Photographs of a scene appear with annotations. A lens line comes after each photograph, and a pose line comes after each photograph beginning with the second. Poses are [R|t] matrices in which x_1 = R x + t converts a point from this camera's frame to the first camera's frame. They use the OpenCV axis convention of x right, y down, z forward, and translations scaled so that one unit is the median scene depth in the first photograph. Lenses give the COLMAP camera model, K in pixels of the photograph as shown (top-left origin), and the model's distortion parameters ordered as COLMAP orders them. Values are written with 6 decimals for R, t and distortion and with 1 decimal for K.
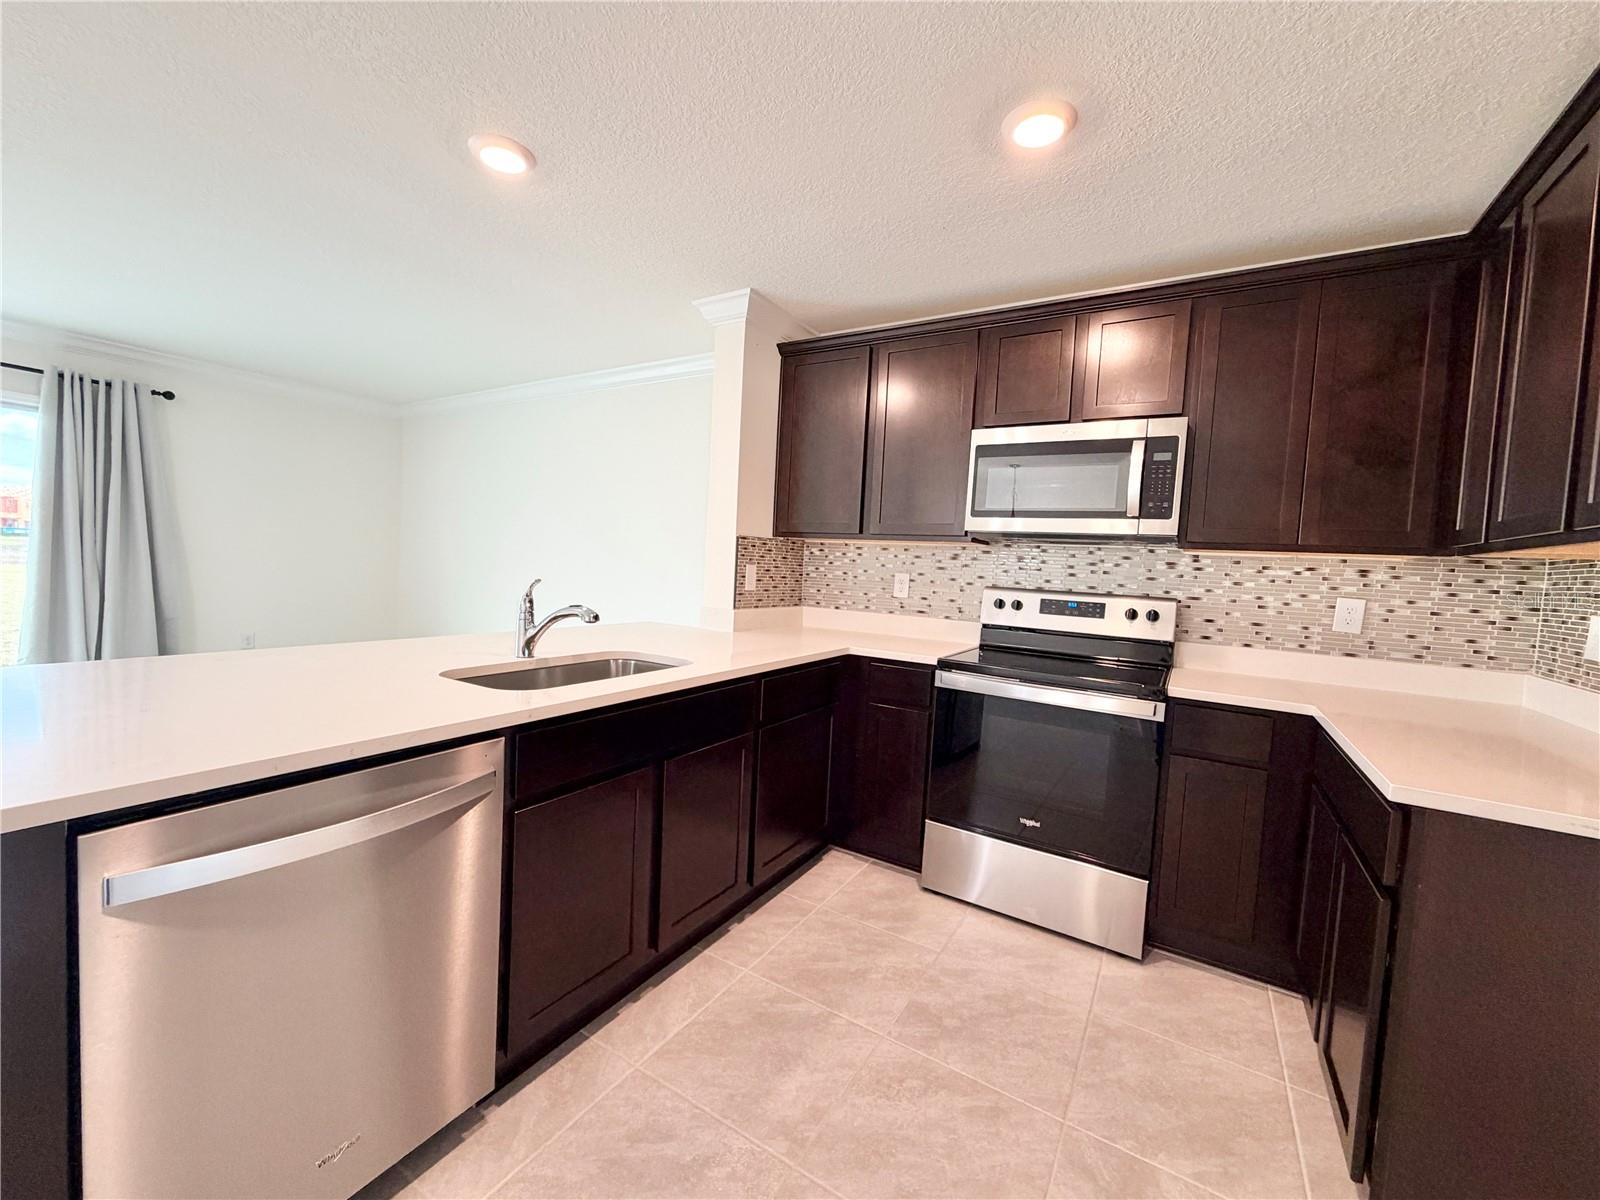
lens RADIAL K [[639.1, 0, 795.1], [0, 639.1, 600.0], [0, 0, 1]] dist [-0.001358, 0.000644]
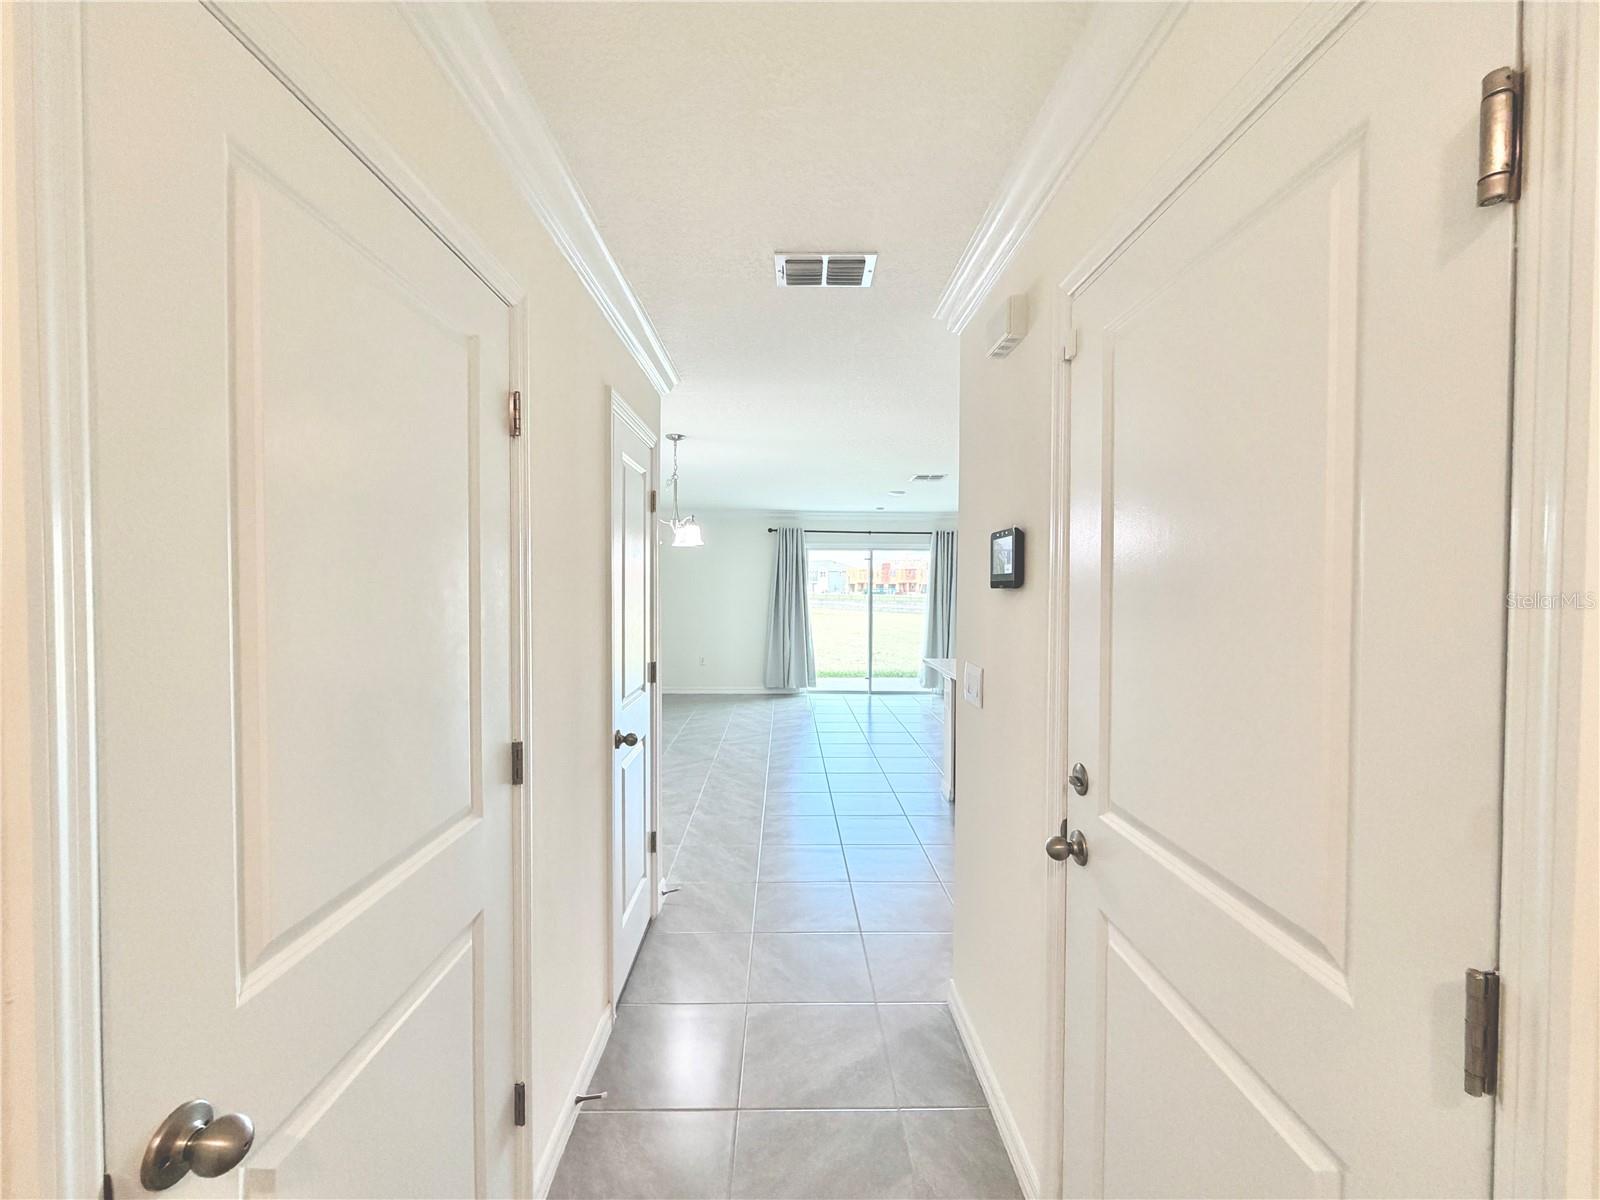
lens RADIAL K [[639.1, 0, 797.7], [0, 639.1, 596.8], [0, 0, 1]] dist [-0.001358, 0.000644]
pose [[0.545076, -0.031956, -0.837777, 0.613424], [-0.025618, 0.998172, -0.054742, -0.005990], [0.837995, 0.051300, 0.543261, -0.856712]]
